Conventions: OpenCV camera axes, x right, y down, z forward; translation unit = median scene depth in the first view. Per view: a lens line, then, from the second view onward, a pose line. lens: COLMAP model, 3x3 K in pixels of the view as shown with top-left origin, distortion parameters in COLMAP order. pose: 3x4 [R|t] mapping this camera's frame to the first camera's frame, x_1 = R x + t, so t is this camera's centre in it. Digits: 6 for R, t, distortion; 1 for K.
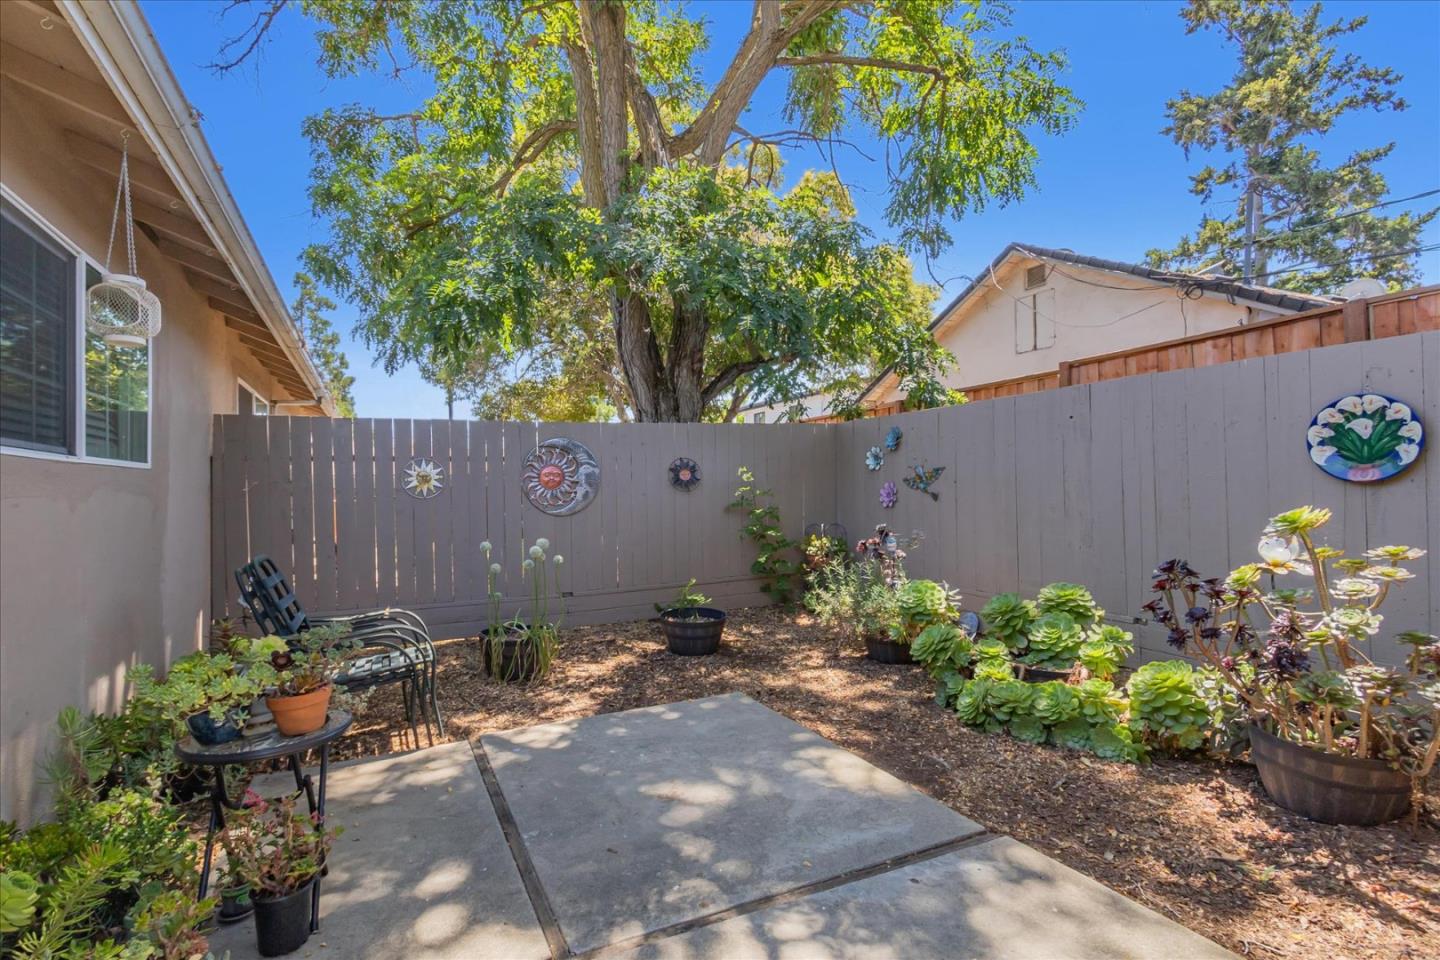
lens RADIAL K [[684.5, 0, 702.5], [0, 684.5, 483.0], [0, 0, 1]] dist [0.003322, 0.000221]
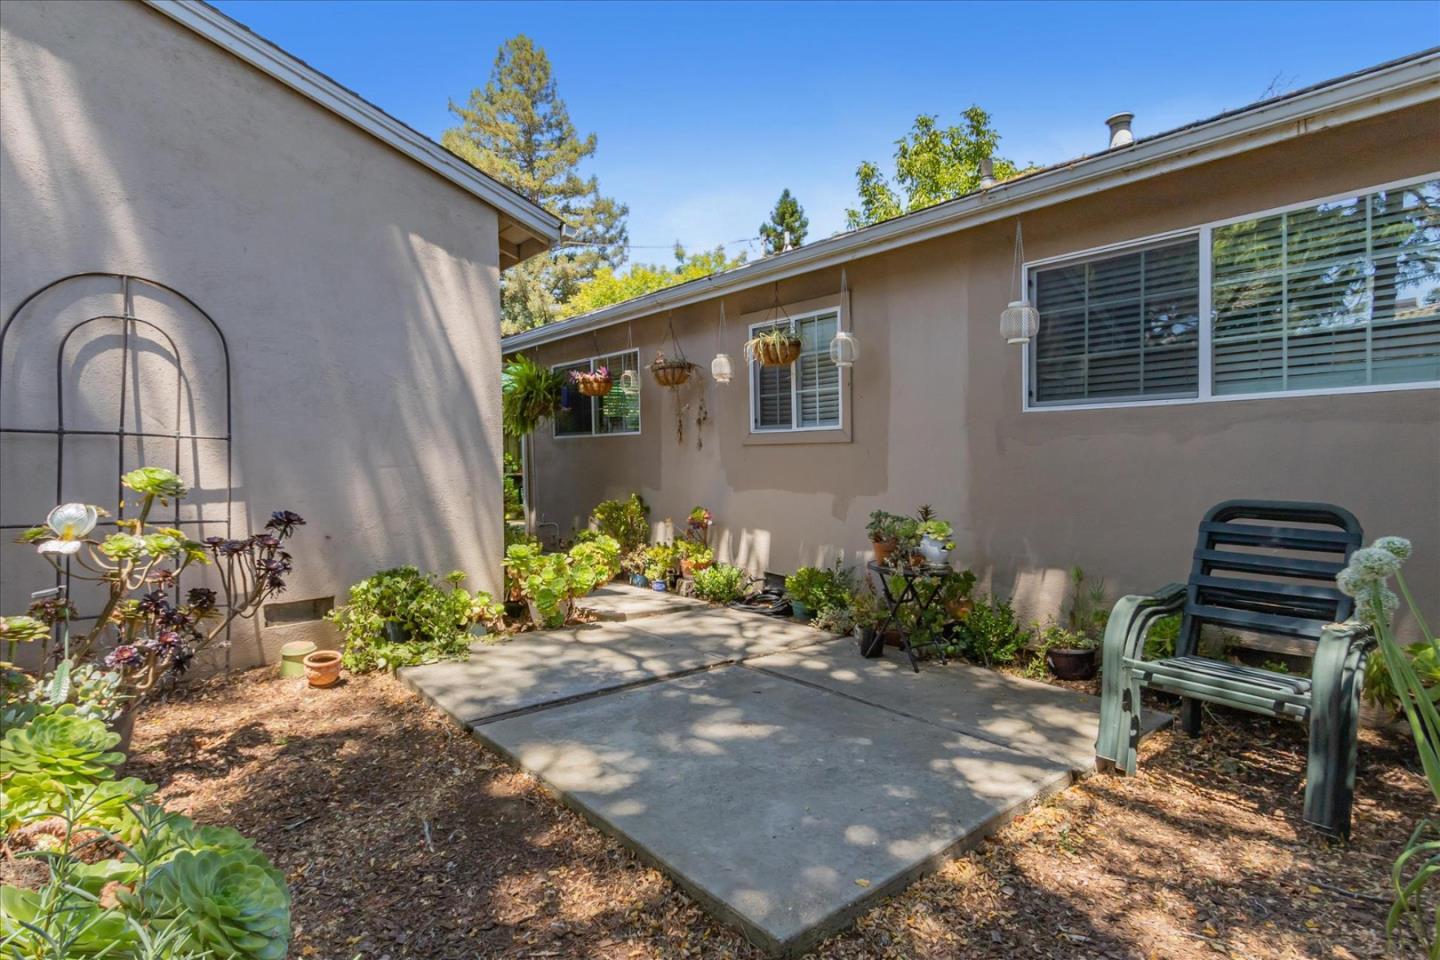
lens RADIAL K [[684.5, 0, 702.5], [0, 684.5, 483.0], [0, 0, 1]] dist [0.003322, 0.000221]
pose [[-0.966680, 0.039839, -0.252870, 0.266226], [0.031505, 0.998821, 0.036924, 0.035975], [0.254043, 0.027727, -0.966795, 1.909997]]
